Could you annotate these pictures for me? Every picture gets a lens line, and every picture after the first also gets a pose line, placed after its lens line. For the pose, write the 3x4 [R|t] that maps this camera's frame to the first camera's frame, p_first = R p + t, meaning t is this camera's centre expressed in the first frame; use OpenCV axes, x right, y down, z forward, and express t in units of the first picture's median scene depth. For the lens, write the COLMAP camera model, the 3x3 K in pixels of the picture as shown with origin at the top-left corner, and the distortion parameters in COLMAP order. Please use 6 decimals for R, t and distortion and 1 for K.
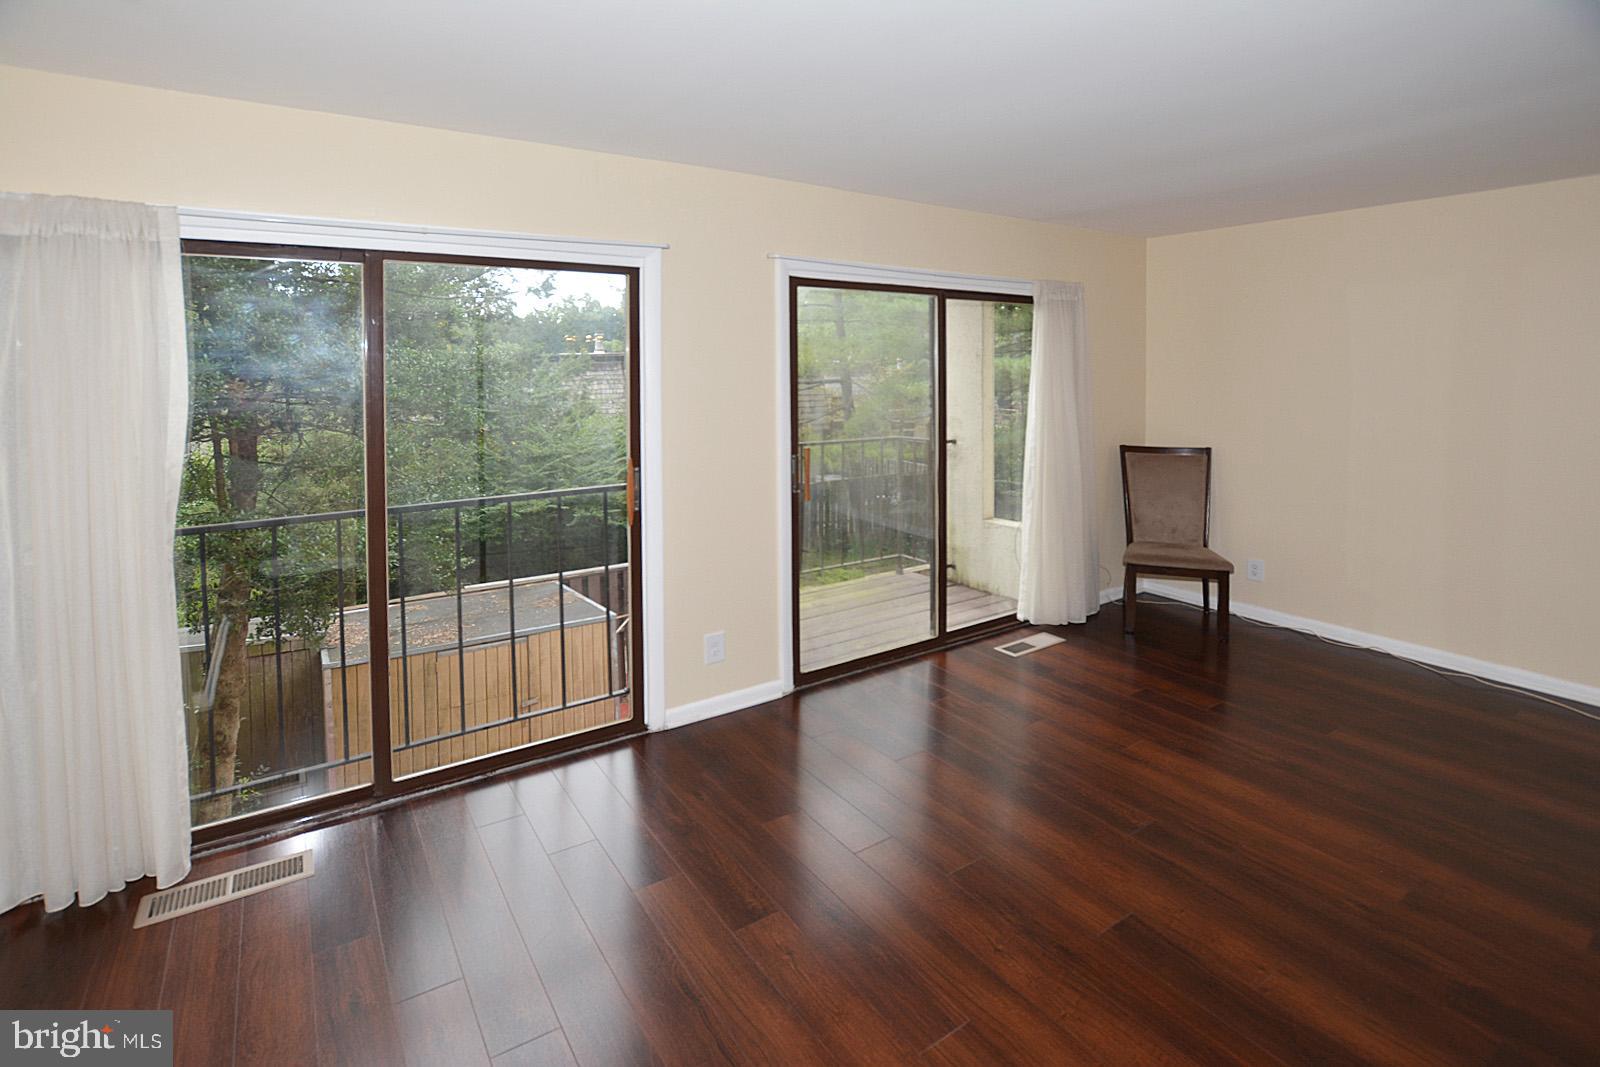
lens RADIAL K [[768.1, 0, 817.6], [0, 768.1, 367.2], [0, 0, 1]] dist [-0.019667, 0.001600]
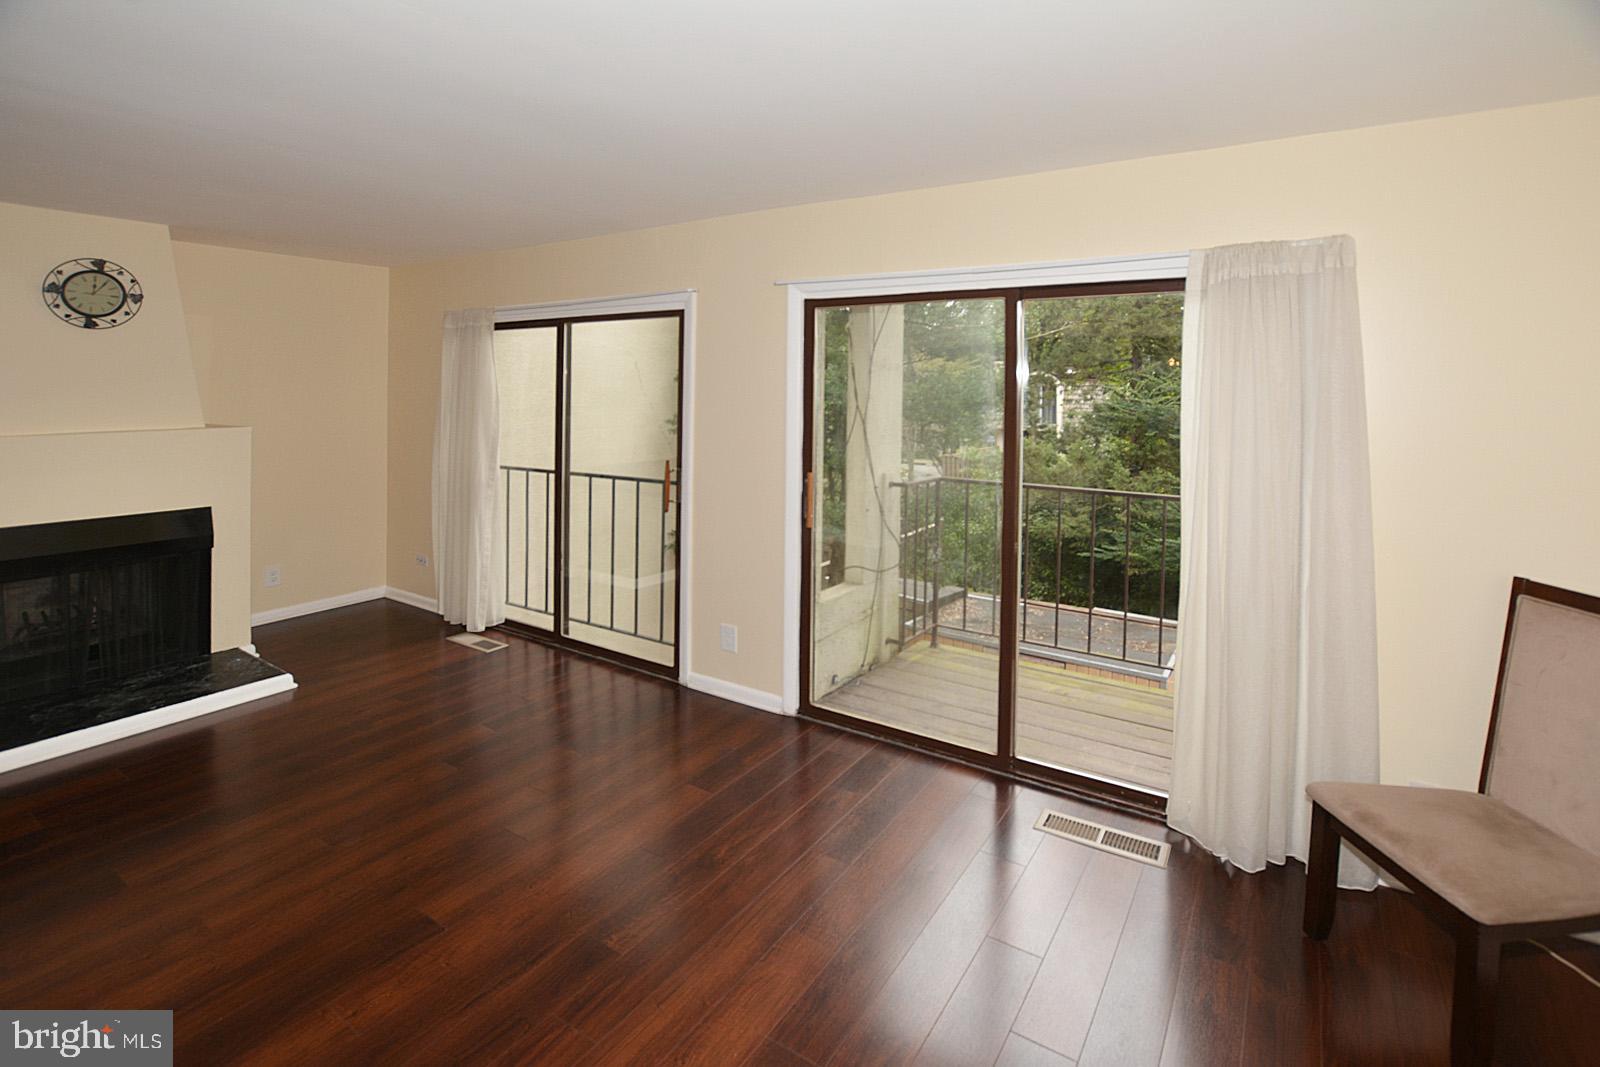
lens RADIAL K [[768.1, 0, 763.5], [0, 768.1, 408.6], [0, 0, 1]] dist [-0.019667, 0.001600]
pose [[0.372680, 0.031628, -0.927421, 0.881082], [-0.012235, 0.999500, 0.029170, -0.006708], [0.927879, 0.000476, 0.372880, 0.598741]]
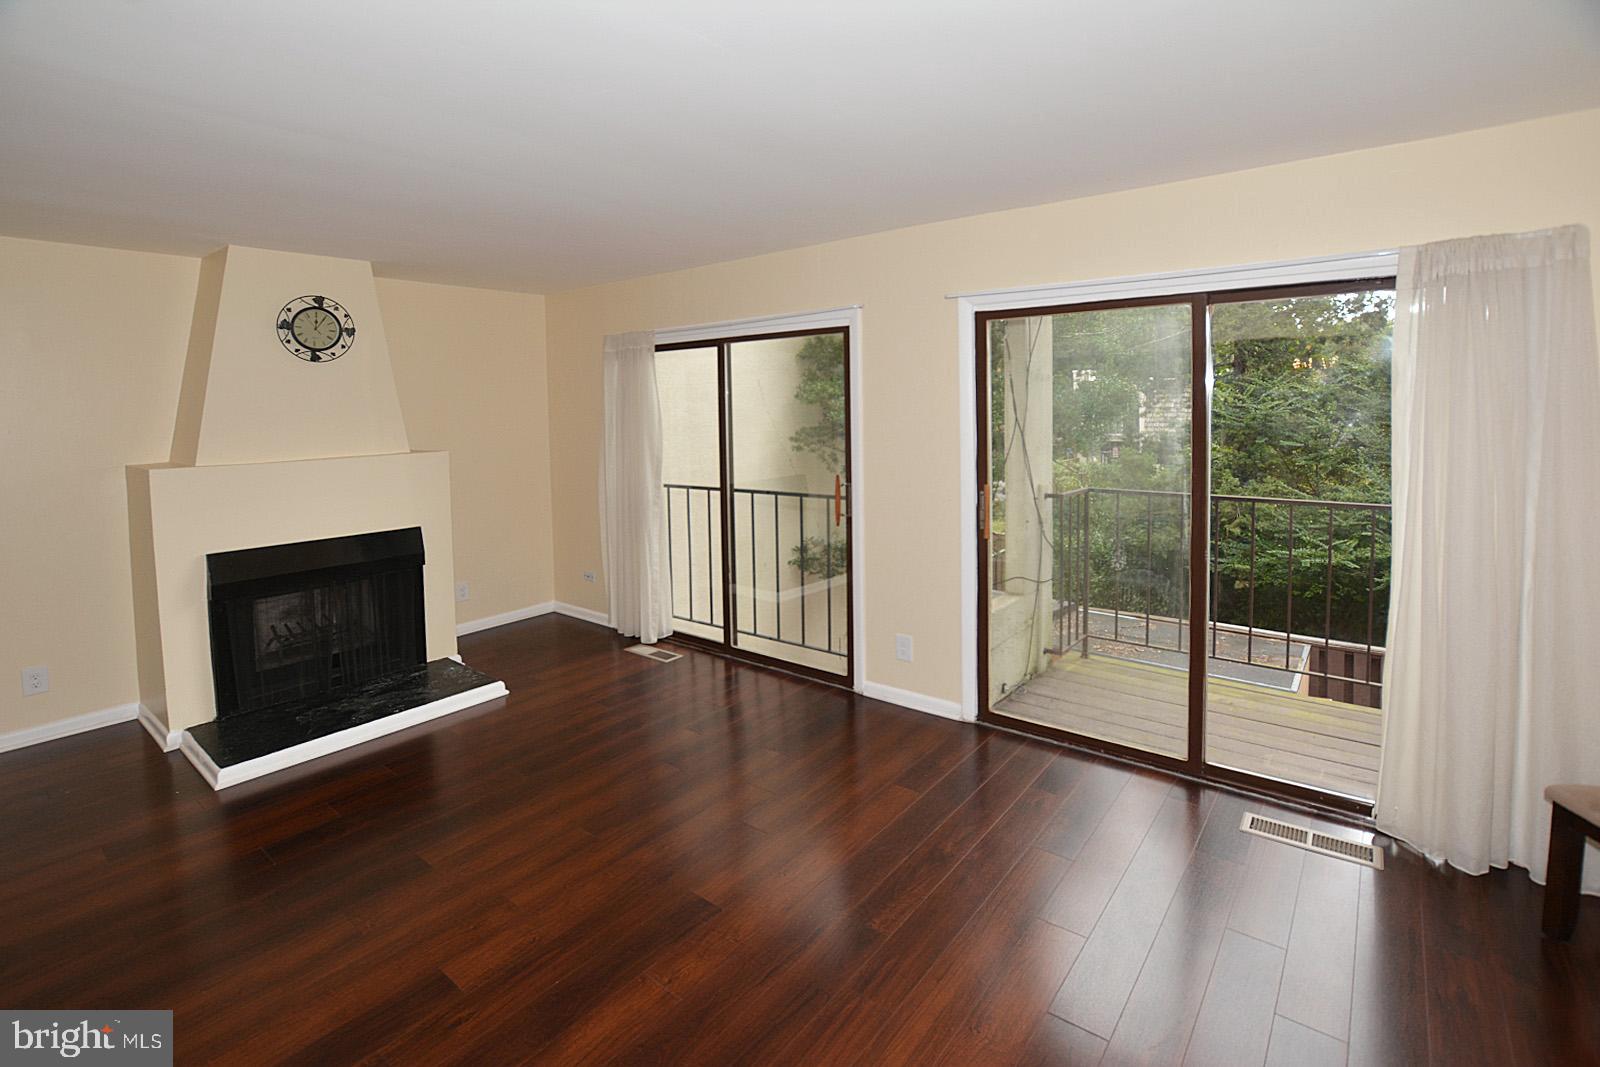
lens RADIAL K [[768.1, 0, 813.0], [0, 768.1, 452.0], [0, 0, 1]] dist [-0.019667, 0.001600]
pose [[0.304427, 0.056094, -0.950883, 0.865942], [0.013276, 0.997918, 0.063119, -0.003737], [0.952443, -0.031839, 0.303048, 0.505662]]
